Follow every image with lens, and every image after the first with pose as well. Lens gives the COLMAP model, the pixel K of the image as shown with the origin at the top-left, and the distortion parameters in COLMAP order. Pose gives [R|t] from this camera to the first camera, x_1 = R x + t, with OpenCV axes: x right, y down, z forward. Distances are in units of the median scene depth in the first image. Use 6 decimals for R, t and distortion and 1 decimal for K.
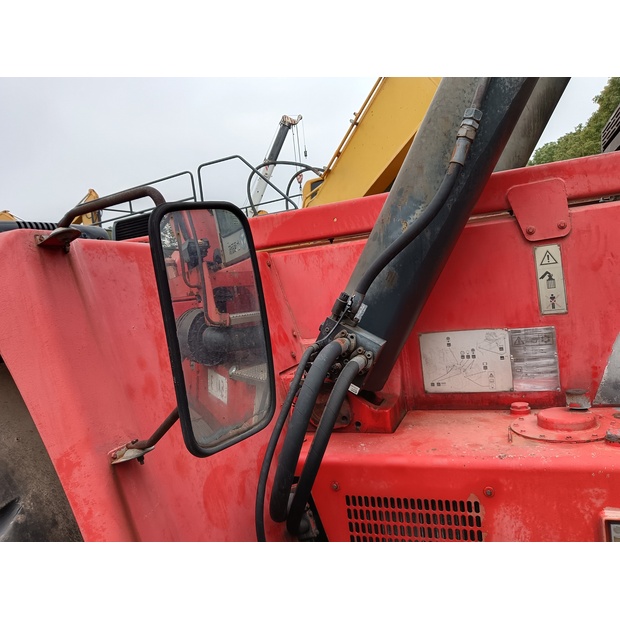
lens RADIAL K [[501.8, 0, 300.0], [0, 501.8, 308.5], [0, 0, 1]] dist [-0.001088, -0.007508]
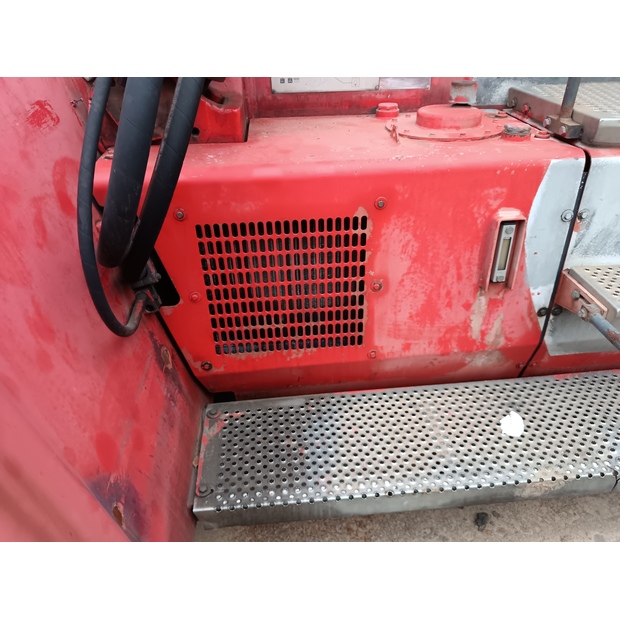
lens RADIAL K [[496.6, 0, 310.0], [0, 496.6, 310.0], [0, 0, 1]] dist [0.088927, -0.185308]
pose [[0.898559, -0.152645, 0.411450, -0.079373], [-0.059330, 0.886697, 0.458529, 0.138674], [-0.434823, -0.436427, 0.787693, 0.300036]]
